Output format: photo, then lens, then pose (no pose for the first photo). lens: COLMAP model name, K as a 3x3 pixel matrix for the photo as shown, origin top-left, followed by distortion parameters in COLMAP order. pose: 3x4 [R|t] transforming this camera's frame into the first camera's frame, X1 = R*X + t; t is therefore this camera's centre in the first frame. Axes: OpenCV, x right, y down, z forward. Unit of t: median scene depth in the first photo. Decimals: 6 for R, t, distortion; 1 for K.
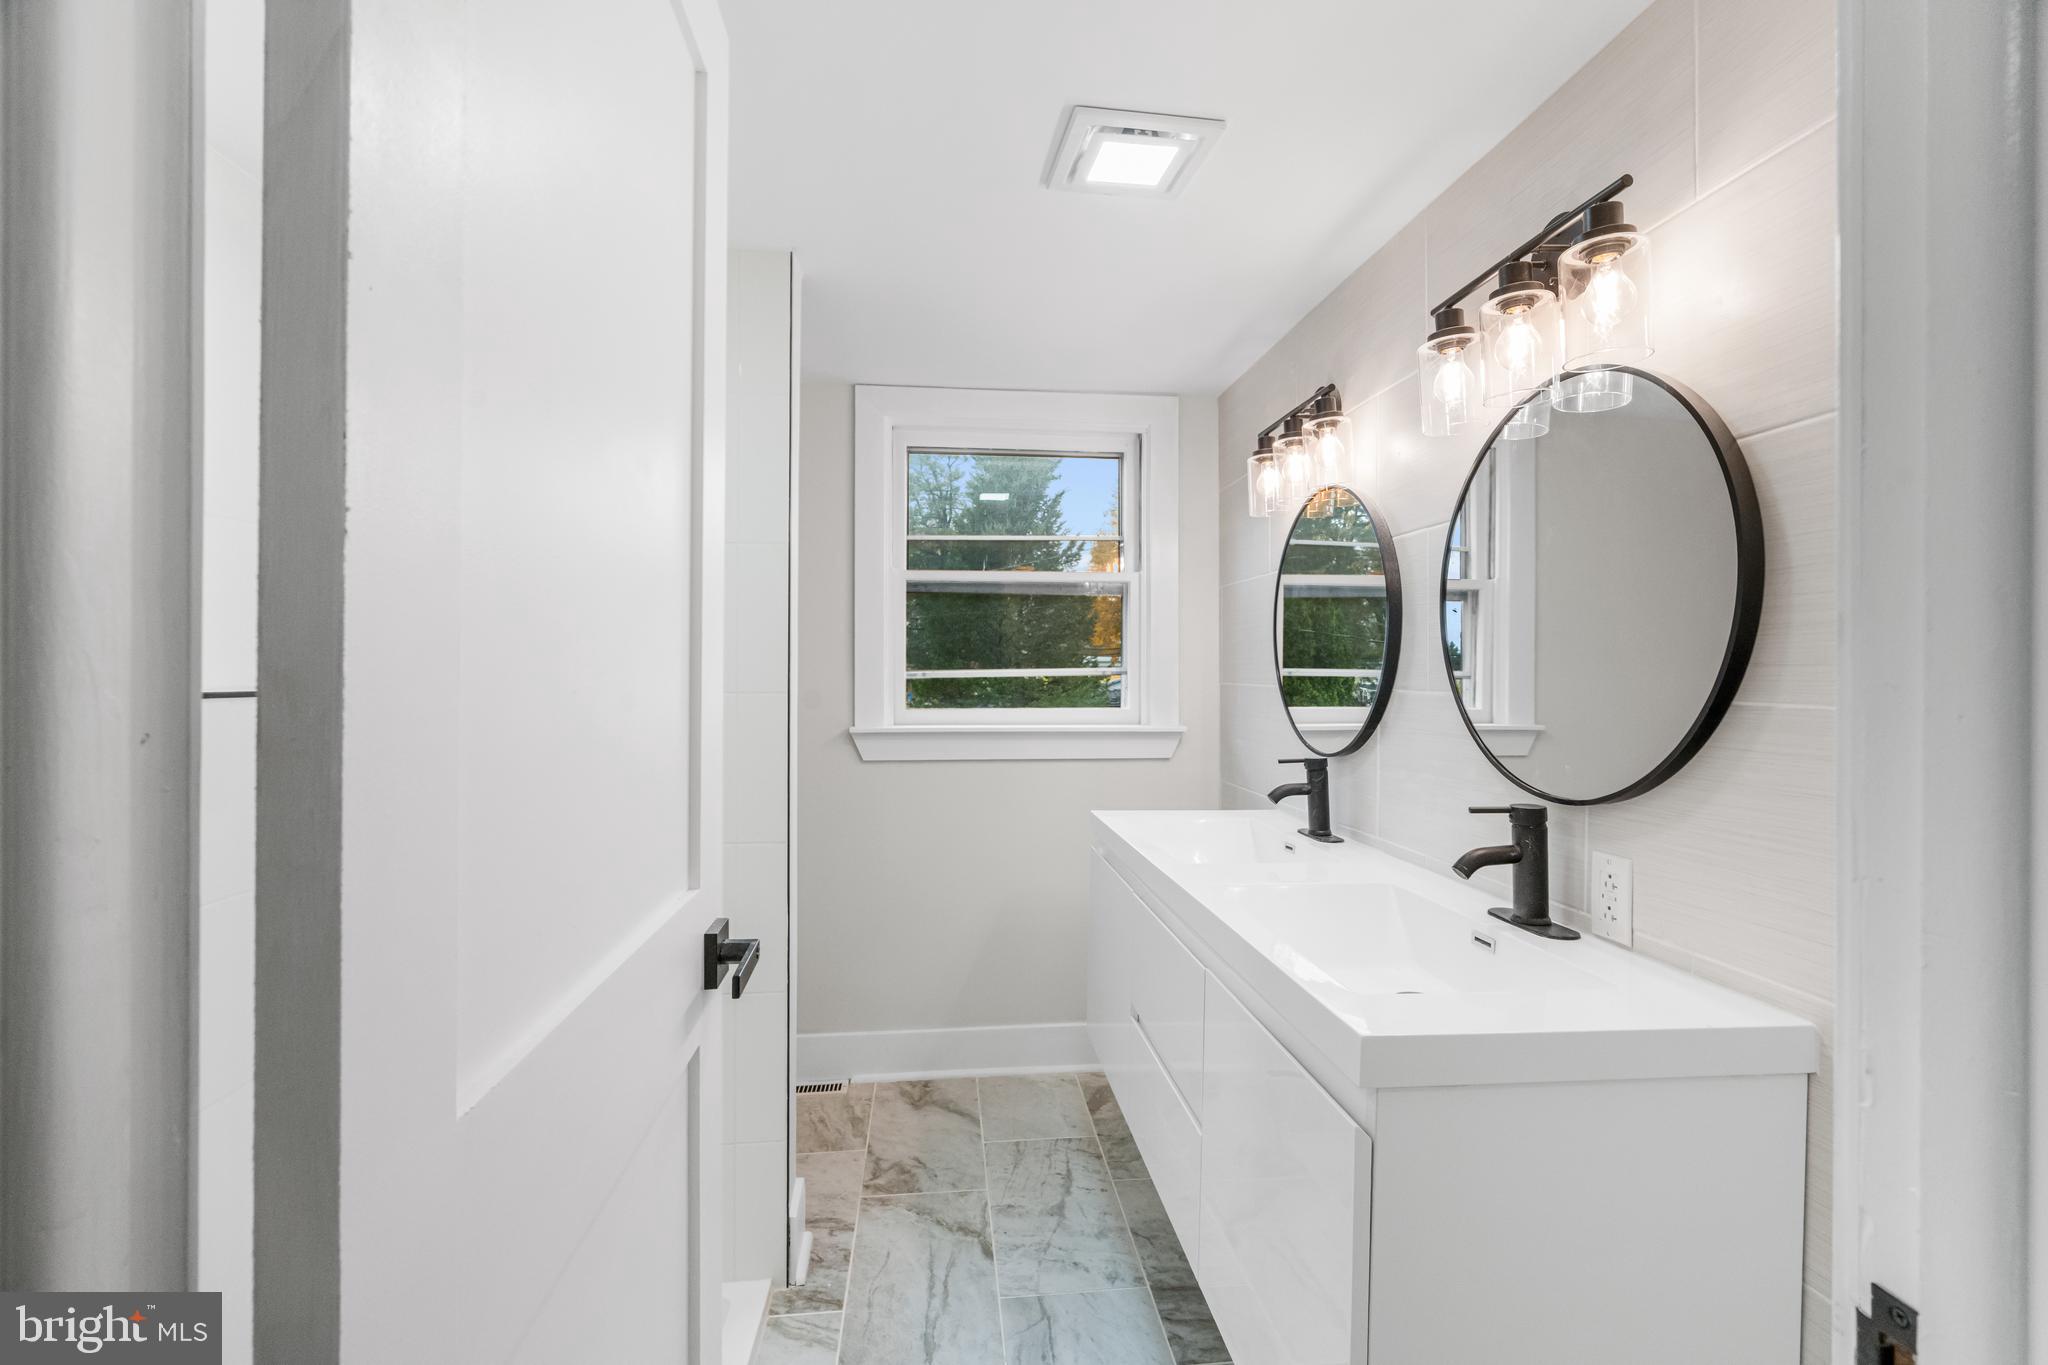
lens RADIAL K [[950.3, 0, 1025.0], [0, 950.3, 685.0], [0, 0, 1]] dist [-0.010165, 0.005631]
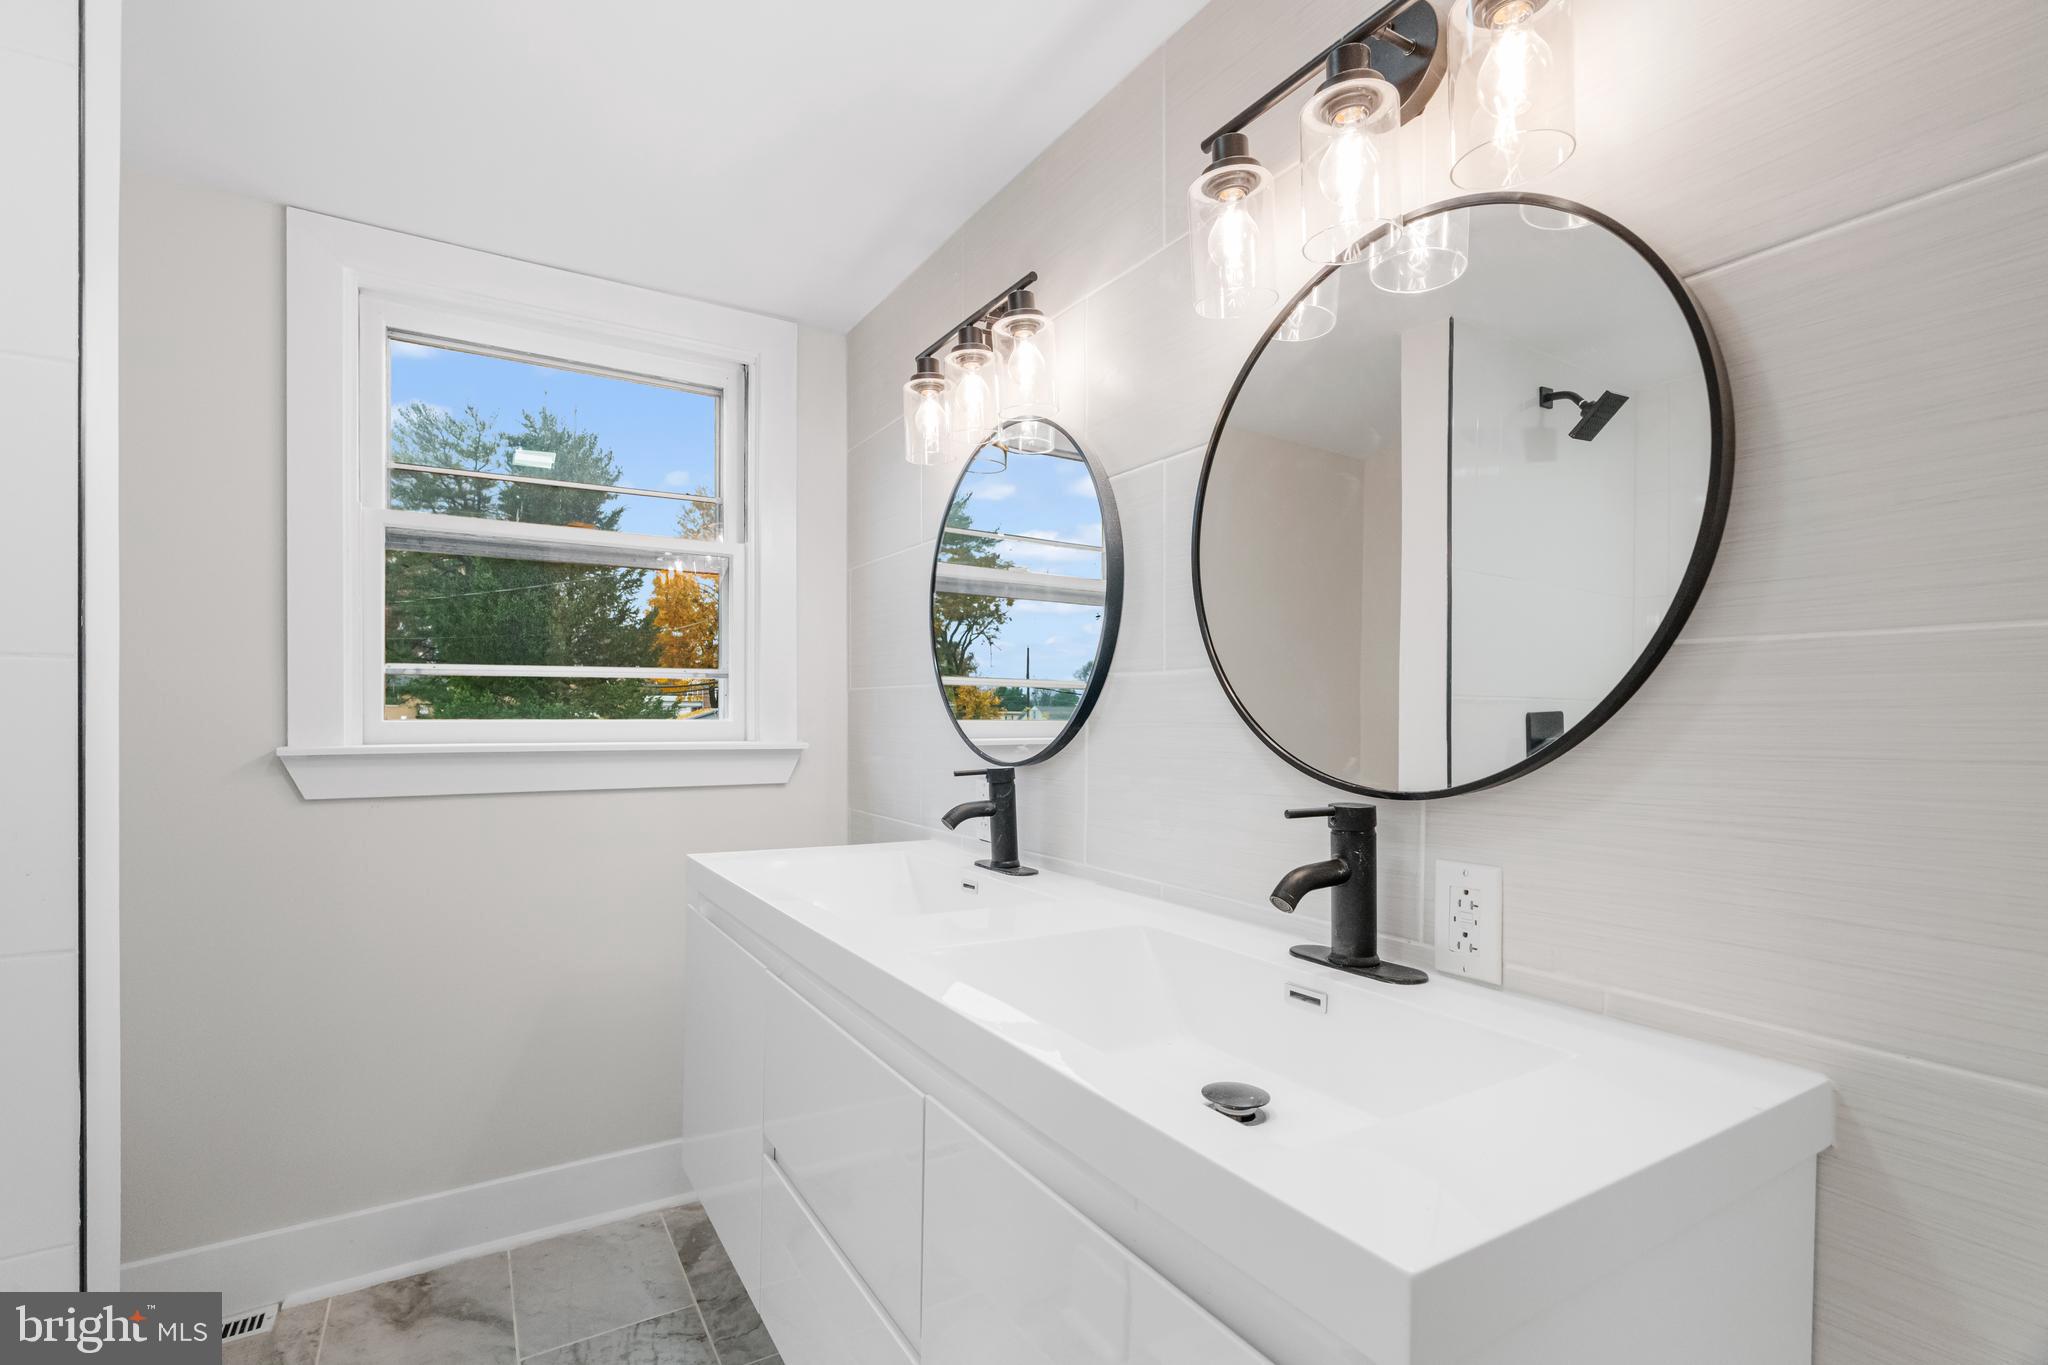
lens RADIAL K [[950.3, 0, 1030.4], [0, 950.3, 724.5], [0, 0, 1]] dist [-0.010165, 0.005631]
pose [[0.901200, -0.002590, 0.433395, -0.006686], [0.003359, 0.999994, -0.001010, 0.035013], [-0.433390, 0.002366, 0.901203, 0.239022]]
